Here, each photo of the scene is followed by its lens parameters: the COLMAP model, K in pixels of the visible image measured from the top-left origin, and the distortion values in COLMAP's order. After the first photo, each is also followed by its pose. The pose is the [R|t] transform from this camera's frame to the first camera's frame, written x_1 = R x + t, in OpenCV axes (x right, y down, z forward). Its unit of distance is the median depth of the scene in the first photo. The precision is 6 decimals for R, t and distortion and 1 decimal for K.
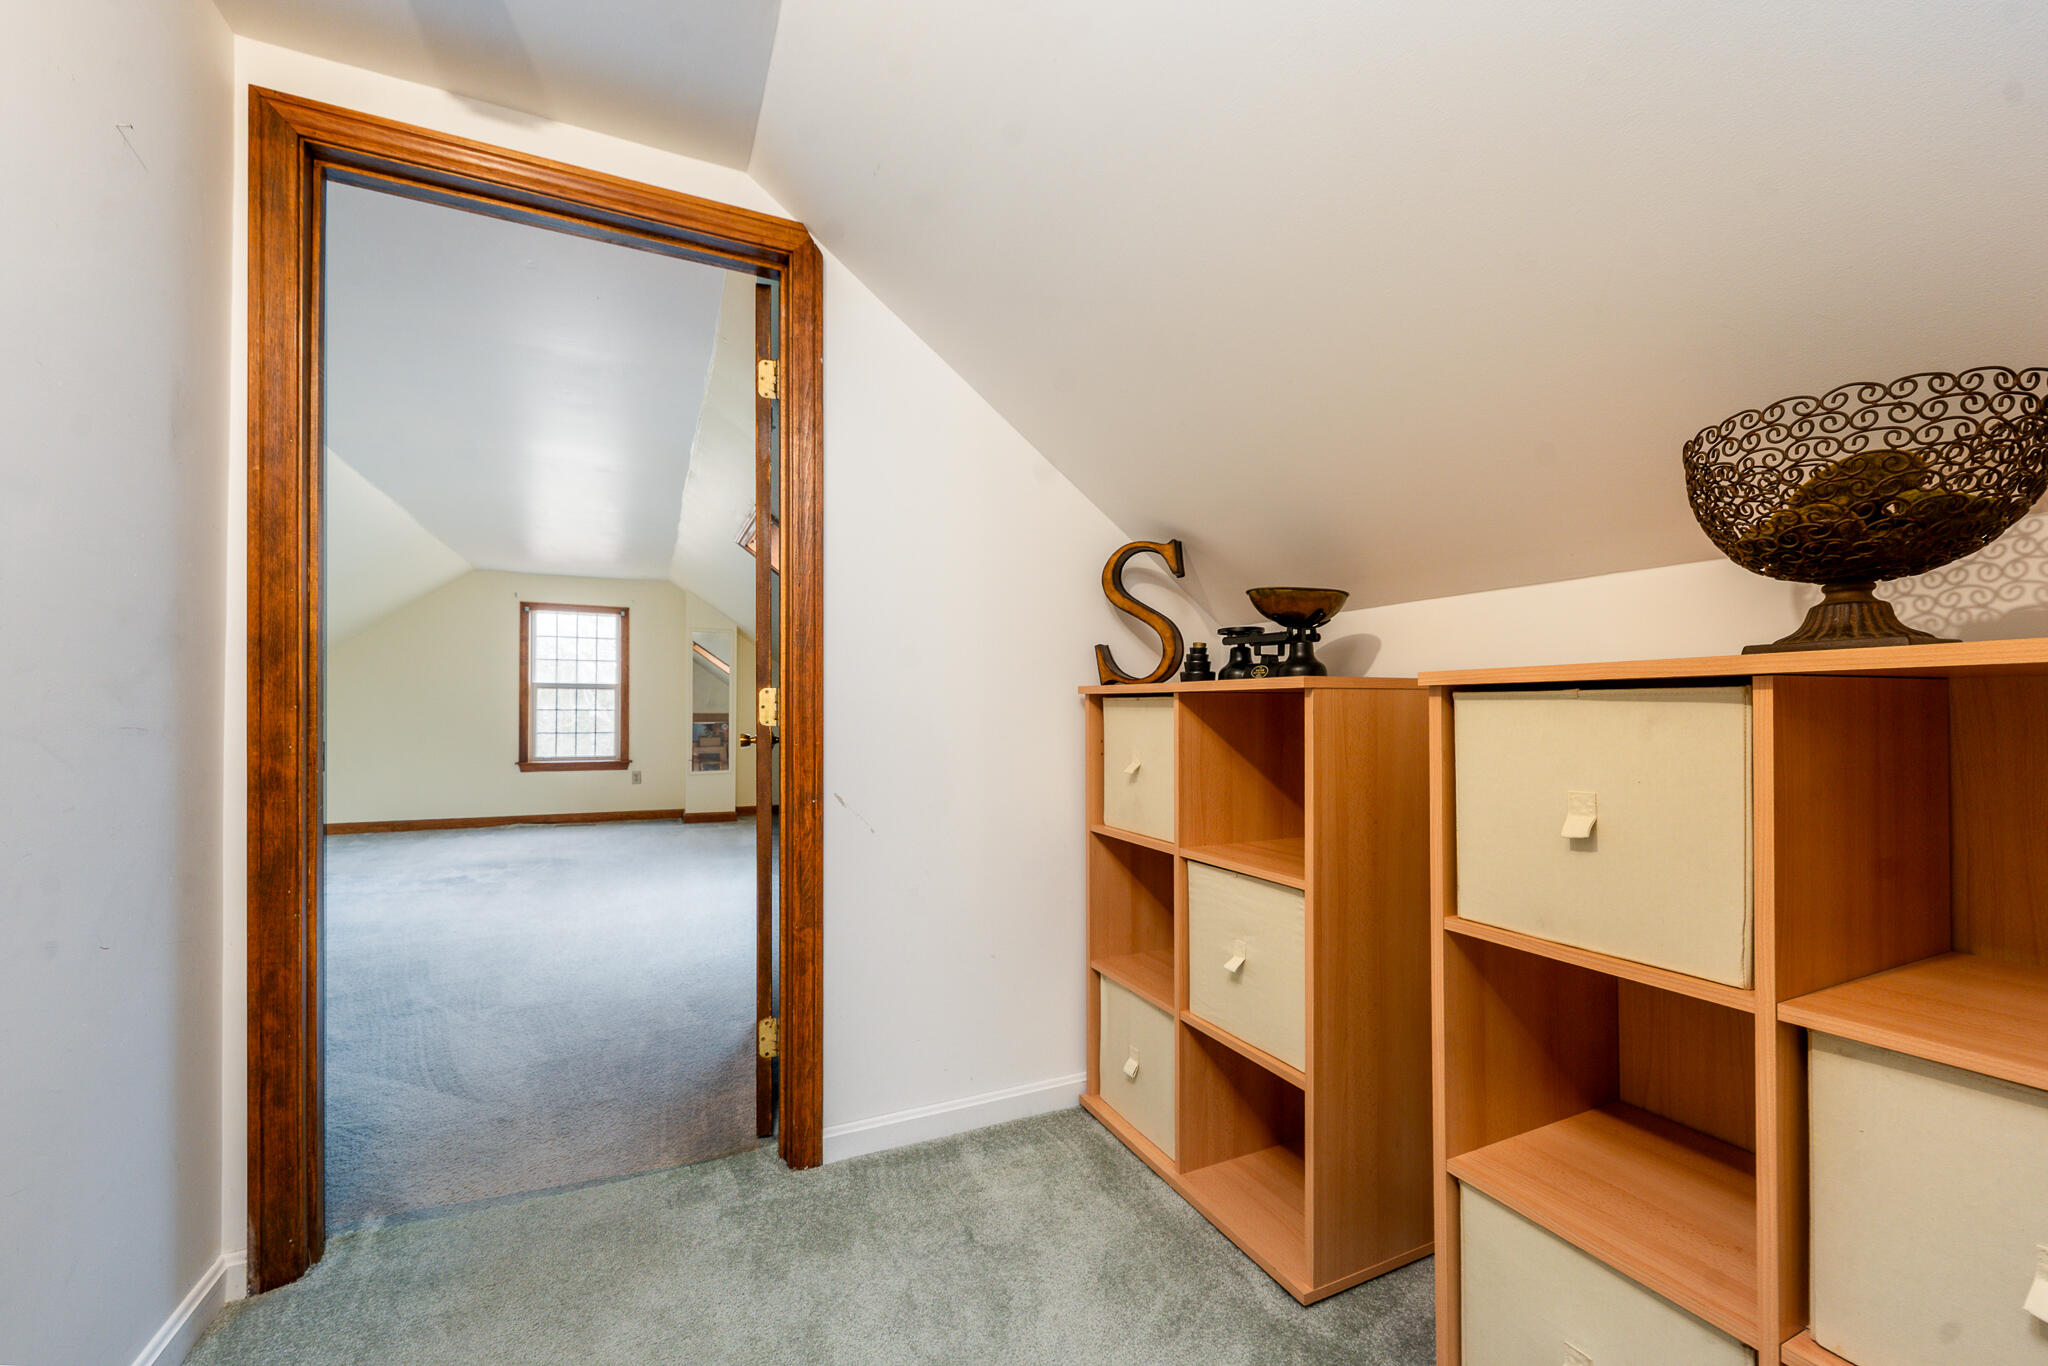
lens RADIAL K [[802.3, 0, 1056.5], [0, 802.3, 712.3], [0, 0, 1]] dist [-0.003315, -0.000098]
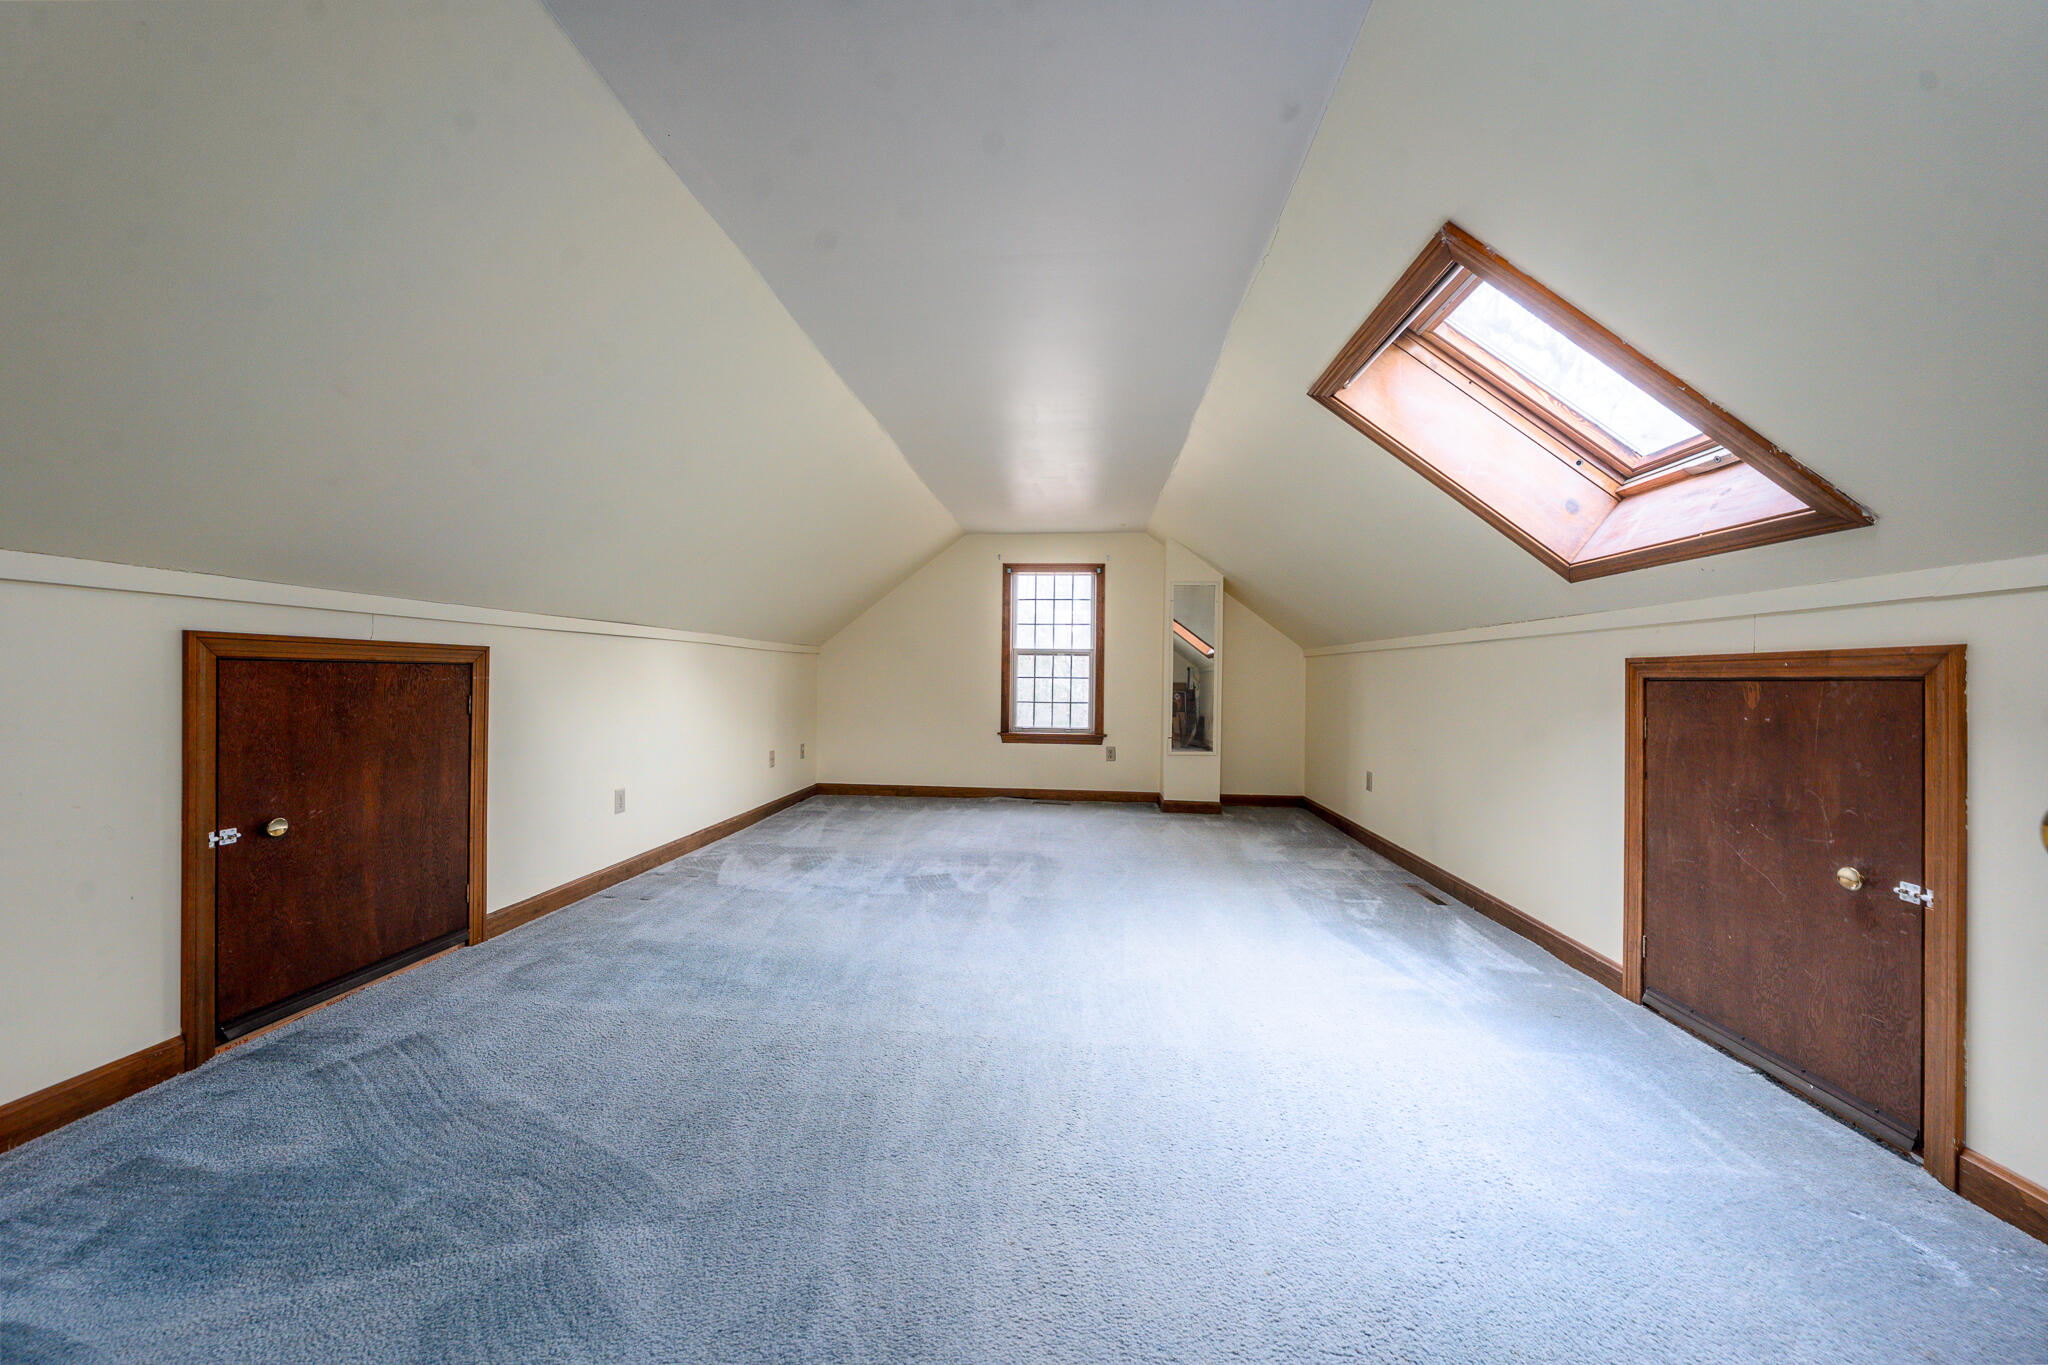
lens RADIAL K [[714.8, 0, 1022.7], [0, 714.8, 680.4], [0, 0, 1]] dist [0.000910, 0.000250]
pose [[0.848484, 0.005062, -0.529197, -0.194048], [-0.007030, 0.999974, -0.001706, 0.001873], [0.529174, 0.005167, 0.848497, 0.283974]]
